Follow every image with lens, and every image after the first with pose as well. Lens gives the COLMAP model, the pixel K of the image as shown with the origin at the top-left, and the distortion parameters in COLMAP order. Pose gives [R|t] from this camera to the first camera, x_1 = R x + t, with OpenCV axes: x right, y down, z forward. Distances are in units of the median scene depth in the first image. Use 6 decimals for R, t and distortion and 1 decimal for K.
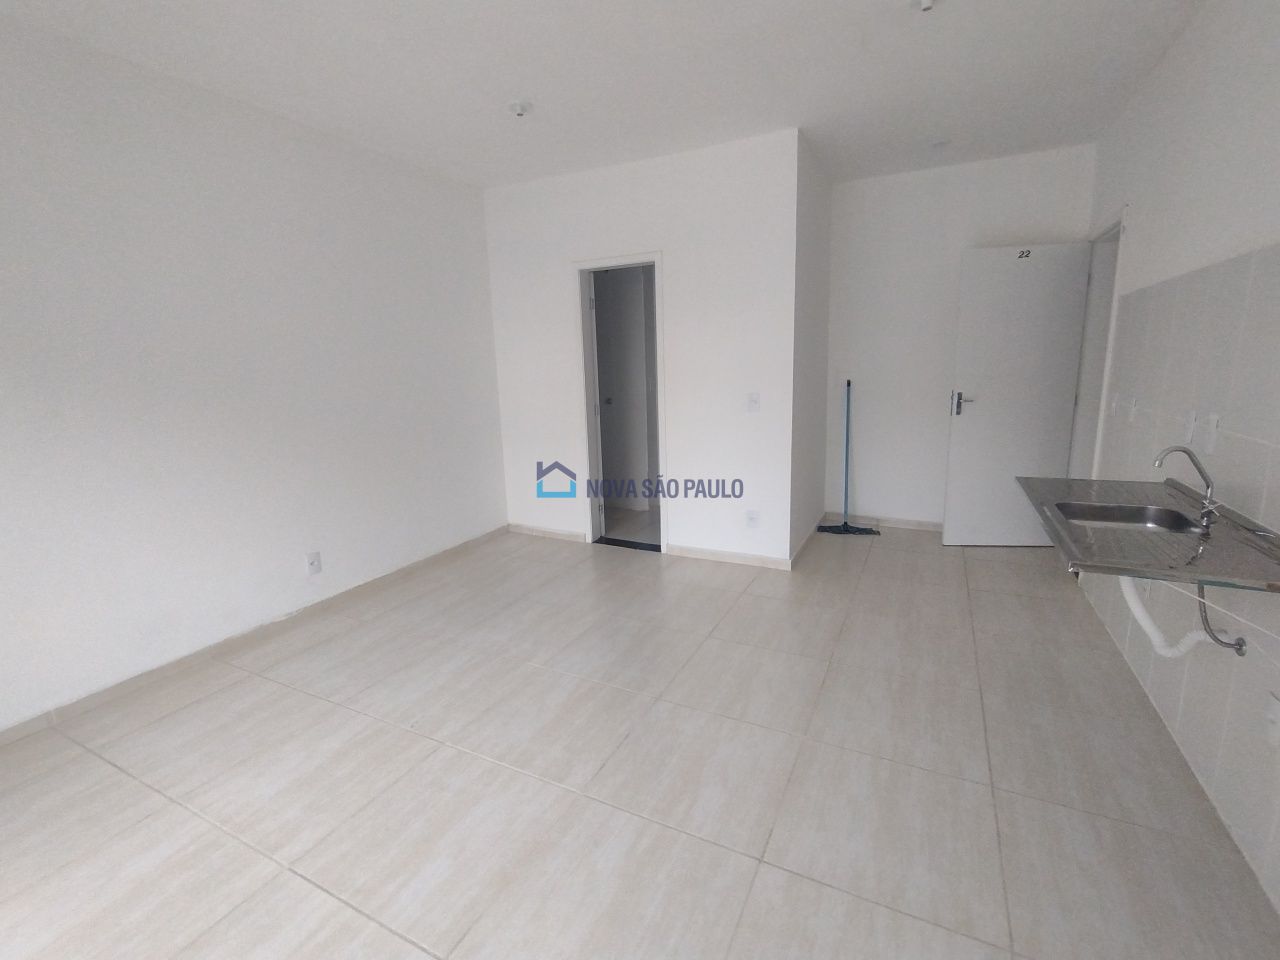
lens RADIAL K [[575.2, 0, 637.5], [0, 575.2, 473.1], [0, 0, 1]] dist [0.000628, 0.000221]
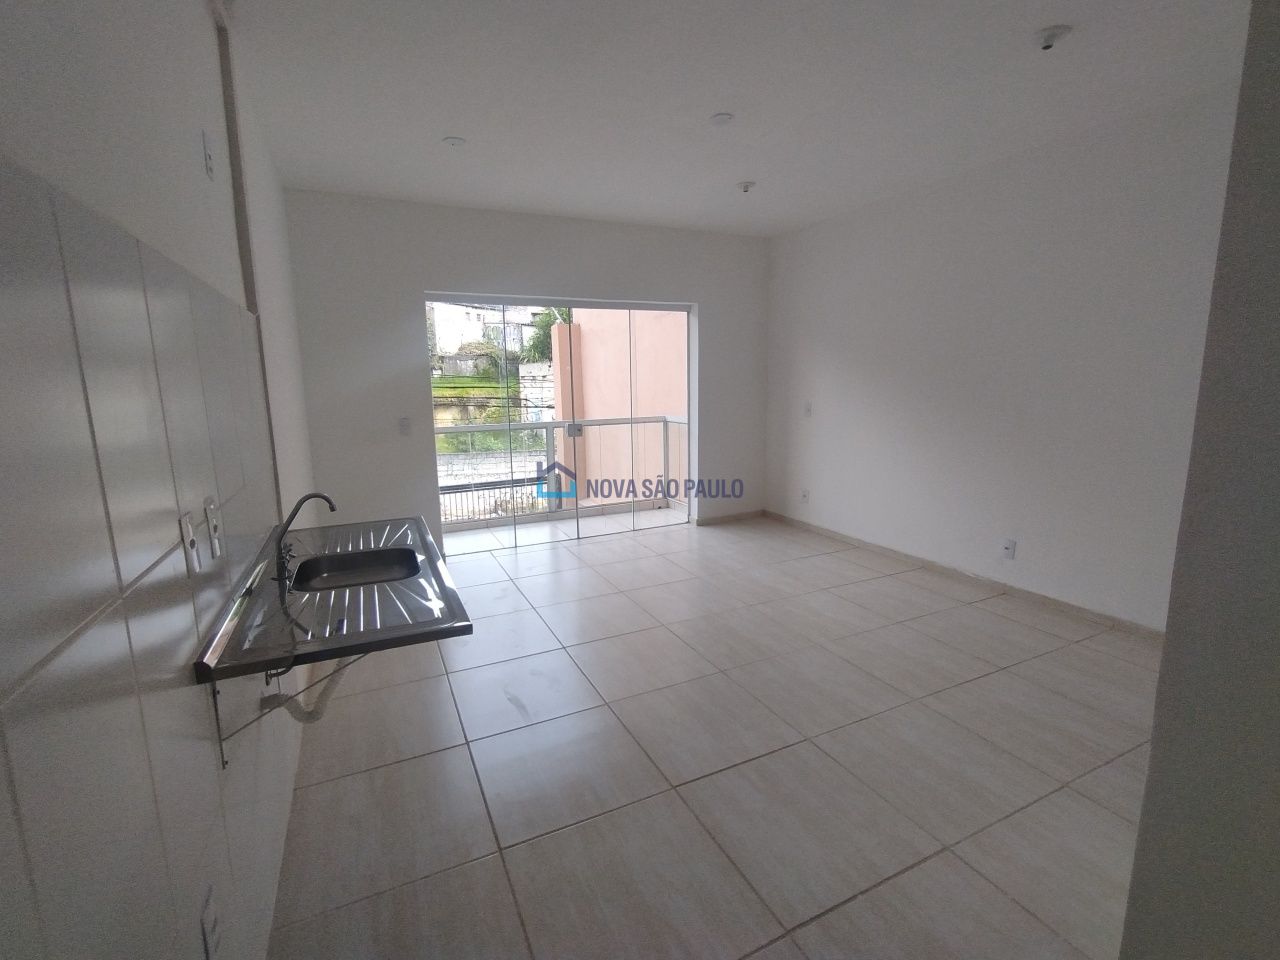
lens RADIAL K [[575.2, 0, 637.5], [0, 575.2, 473.1], [0, 0, 1]] dist [0.000628, 0.000221]
pose [[-0.605286, 0.164886, -0.778743, 1.057877], [-0.118967, 0.948585, 0.293316, -0.330691], [0.787067, 0.270185, -0.554549, 1.518673]]
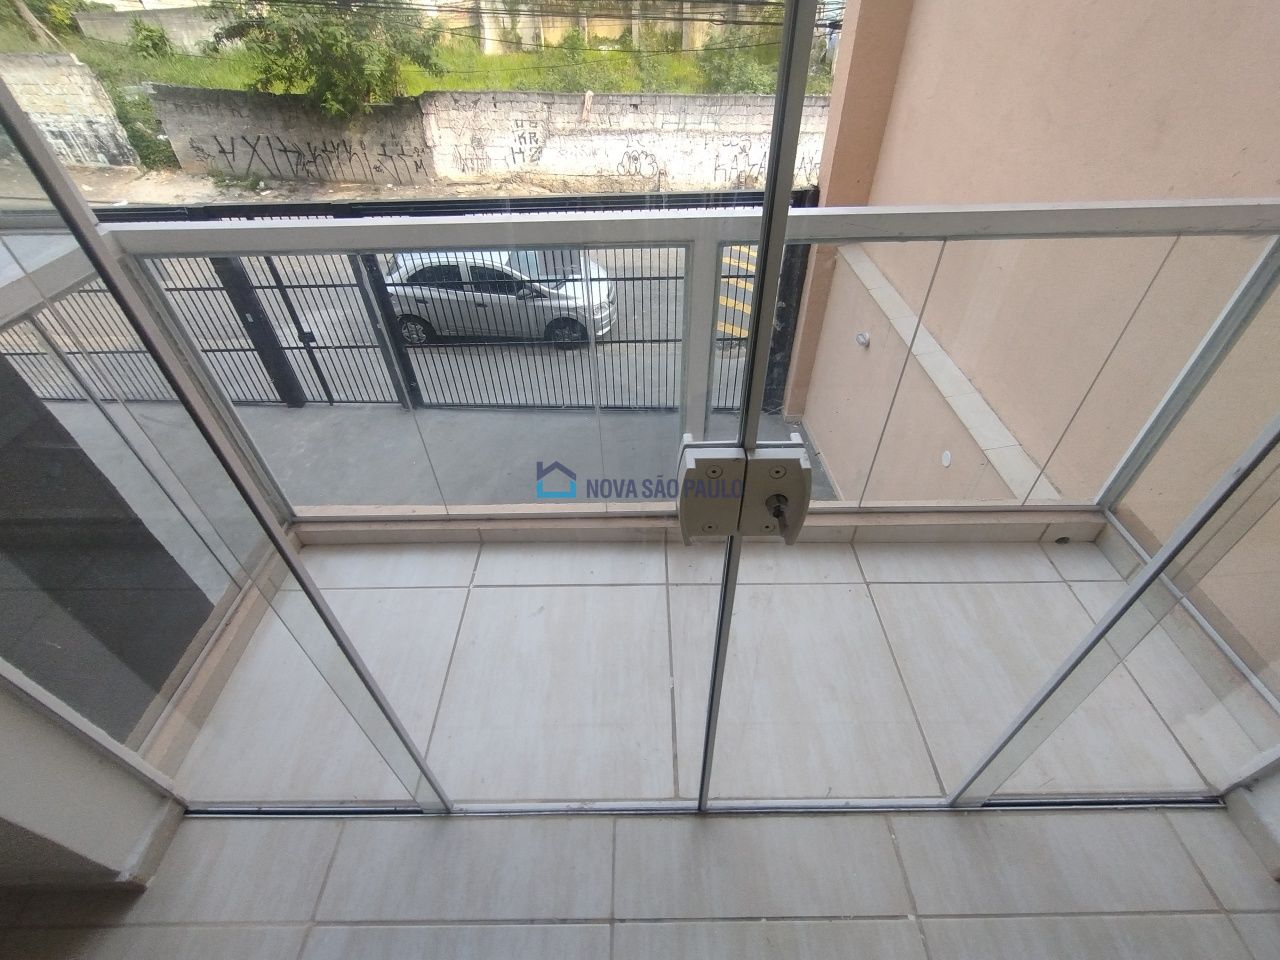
lens RADIAL K [[575.2, 0, 637.5], [0, 575.2, 473.1], [0, 0, 1]] dist [0.000628, 0.000221]
pose [[-0.887657, 0.337527, -0.313274, -0.454564], [-0.045685, 0.612383, 0.789240, -0.028671], [0.458234, 0.714886, -0.528166, 0.133888]]
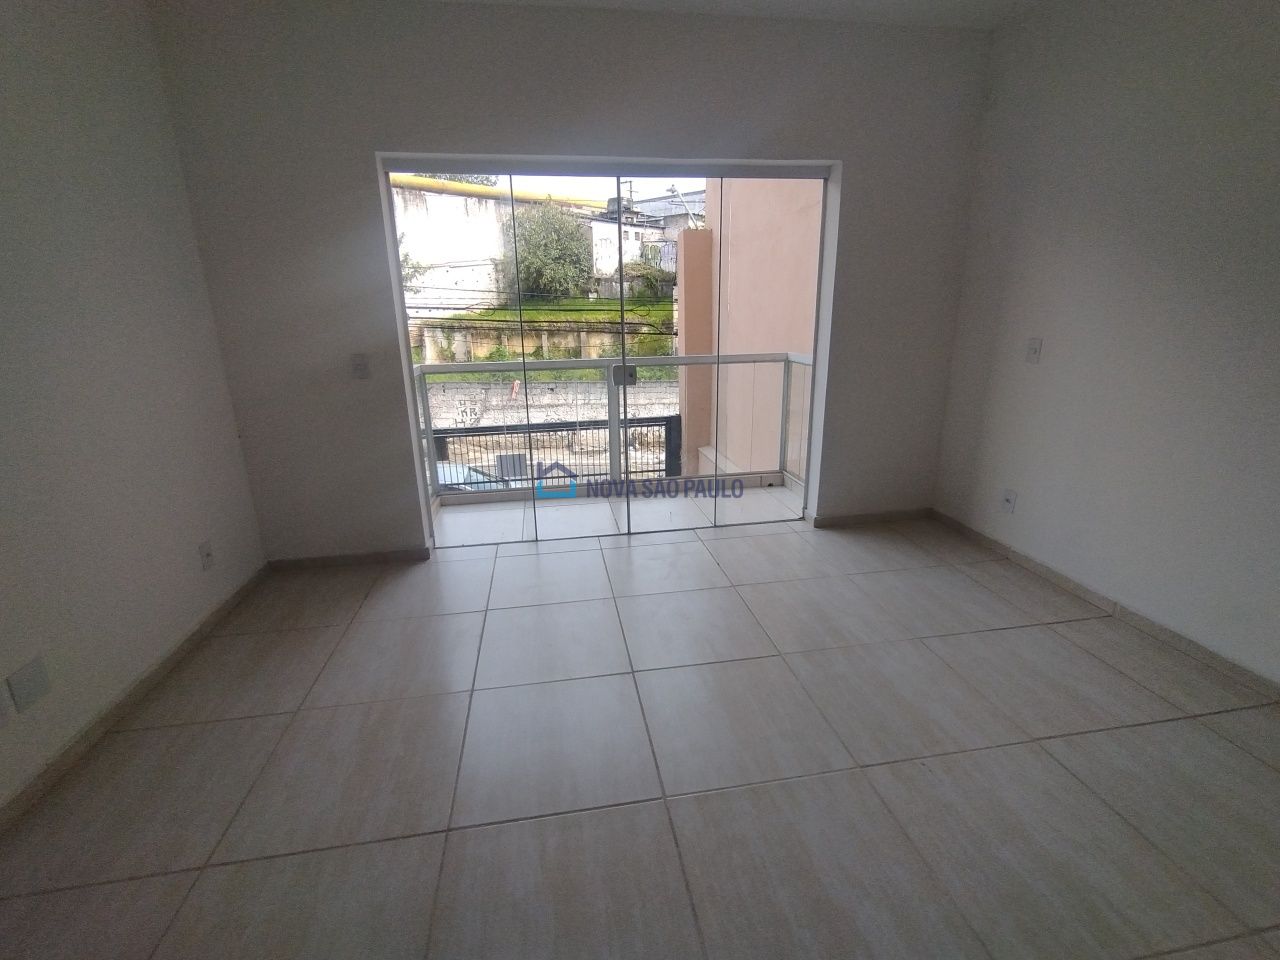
lens RADIAL K [[575.2, 0, 637.5], [0, 575.2, 473.1], [0, 0, 1]] dist [0.000628, 0.000221]
pose [[-0.802138, 0.205486, -0.560670, 0.273795], [-0.075399, 0.896558, 0.436461, -0.222383], [0.592359, 0.392376, -0.703670, 1.187144]]
